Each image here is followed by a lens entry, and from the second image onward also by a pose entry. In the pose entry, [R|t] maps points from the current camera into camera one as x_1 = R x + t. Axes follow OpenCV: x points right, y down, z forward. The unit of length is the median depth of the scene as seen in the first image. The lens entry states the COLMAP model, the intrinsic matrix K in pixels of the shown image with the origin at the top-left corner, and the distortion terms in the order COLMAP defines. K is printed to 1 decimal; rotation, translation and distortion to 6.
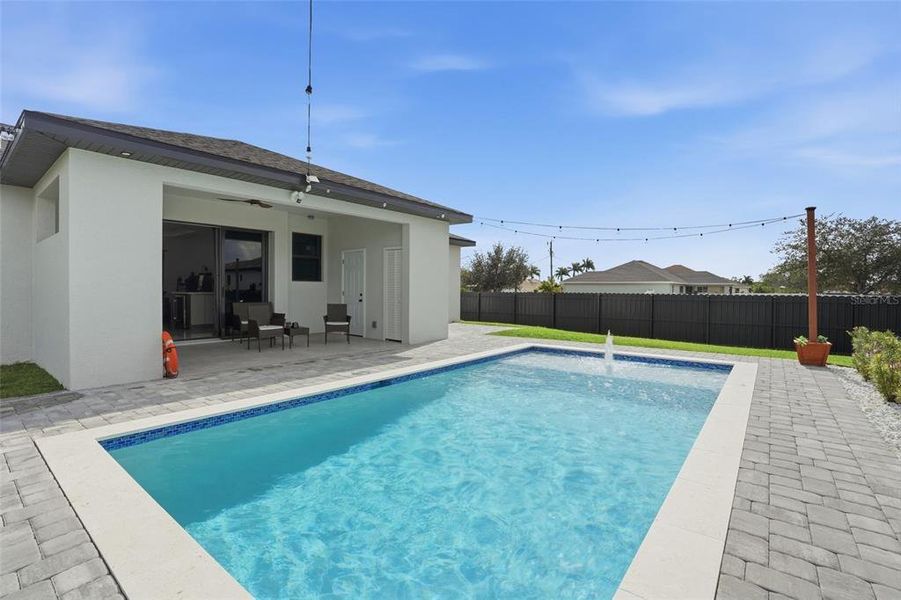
lens RADIAL K [[424.9, 0, 448.6], [0, 424.9, 300.0], [0, 0, 1]] dist [-0.044958, 0.006969]
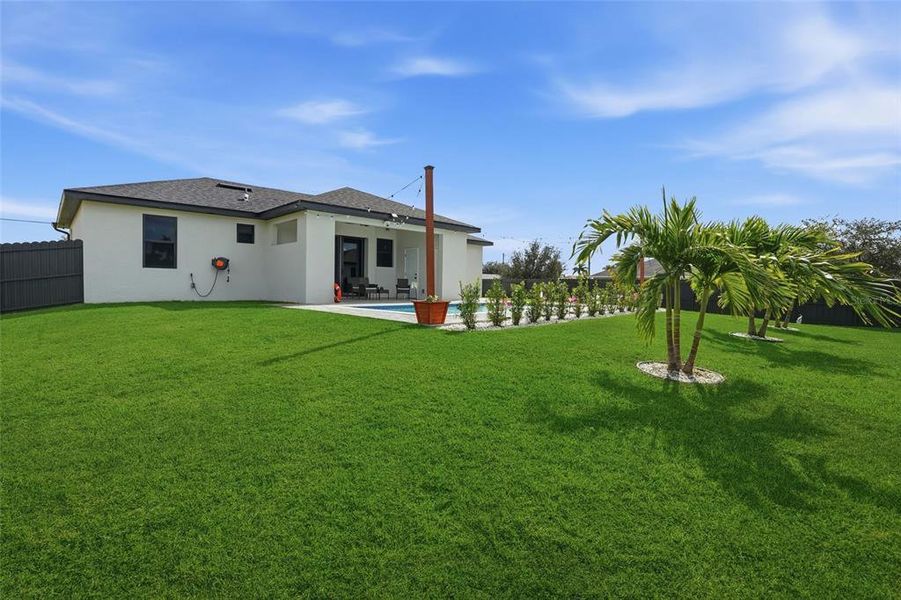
lens RADIAL K [[424.9, 0, 451.4], [0, 424.9, 296.5], [0, 0, 1]] dist [-0.044958, 0.006969]
pose [[0.993872, 0.011403, -0.109947, 0.125588], [-0.011533, 0.999933, -0.000543, 0.074257], [0.109933, 0.001808, 0.993937, -0.682038]]
